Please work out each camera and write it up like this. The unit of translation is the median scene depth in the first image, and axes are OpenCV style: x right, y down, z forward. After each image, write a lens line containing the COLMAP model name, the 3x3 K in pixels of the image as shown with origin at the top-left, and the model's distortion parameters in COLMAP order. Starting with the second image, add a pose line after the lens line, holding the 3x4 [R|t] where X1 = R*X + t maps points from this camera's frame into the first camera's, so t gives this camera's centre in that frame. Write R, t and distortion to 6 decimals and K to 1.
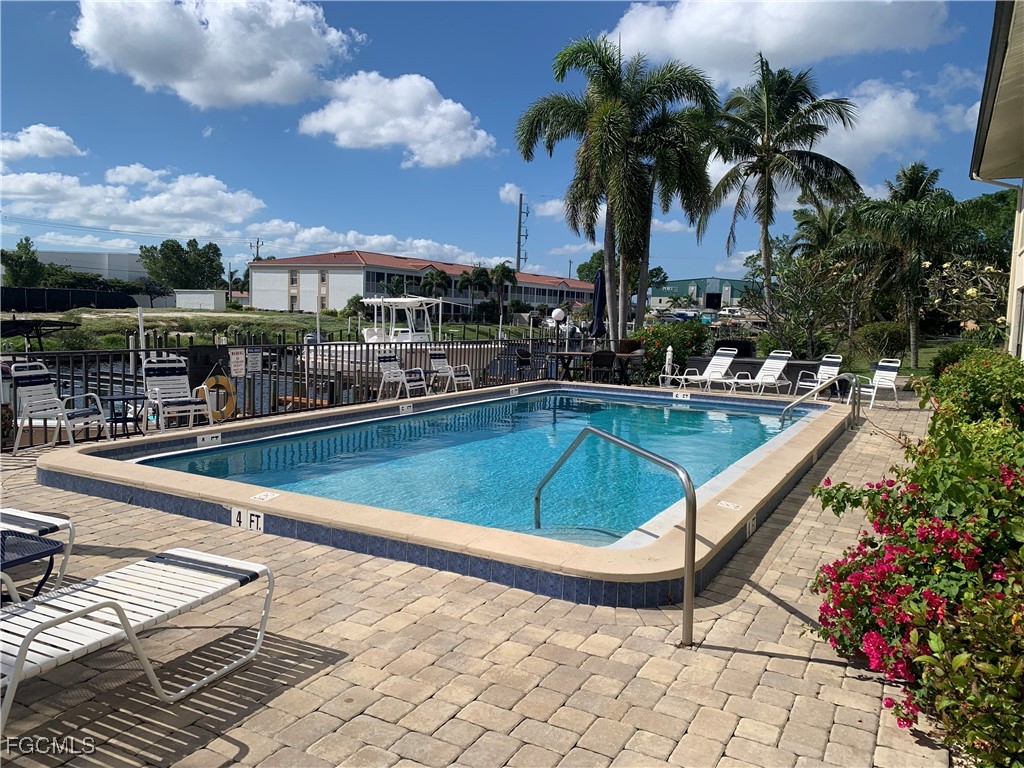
lens RADIAL K [[780.1, 0, 513.3], [0, 780.1, 388.3], [0, 0, 1]] dist [0.009586, 0.000516]
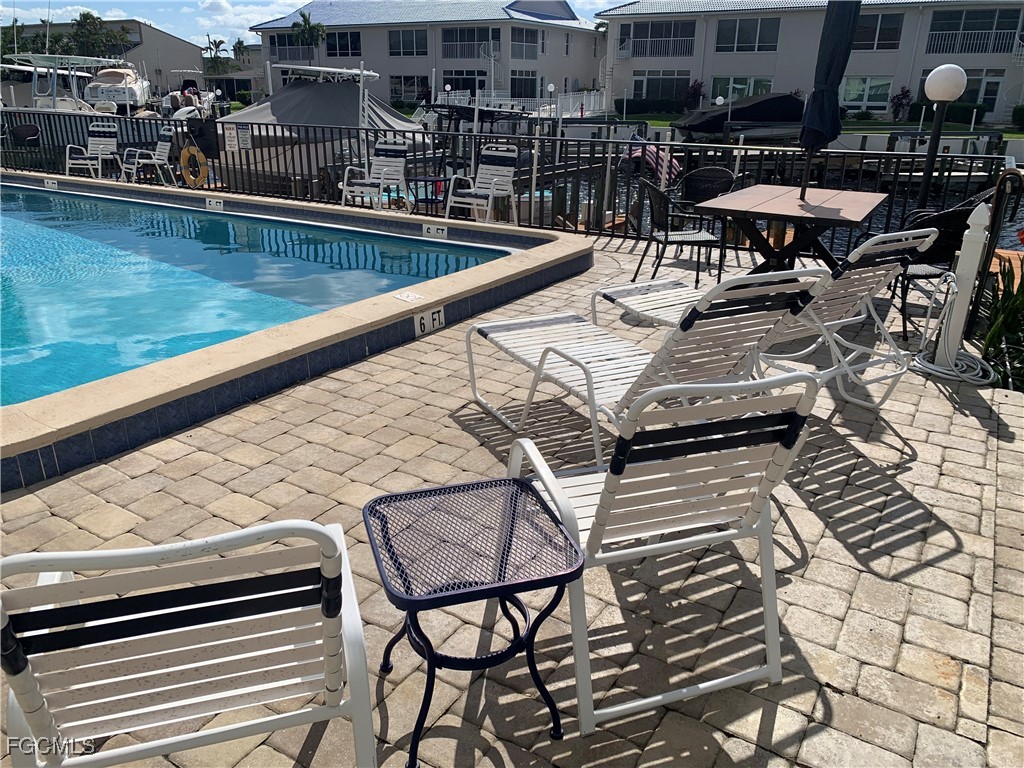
lens RADIAL K [[780.1, 0, 513.3], [0, 780.1, 388.3], [0, 0, 1]] dist [0.009586, 0.000516]
pose [[-0.049150, 0.328118, -0.943357, 0.133787], [-0.107150, 0.937316, 0.331599, -0.019288], [0.993027, 0.117379, -0.010911, 0.255757]]
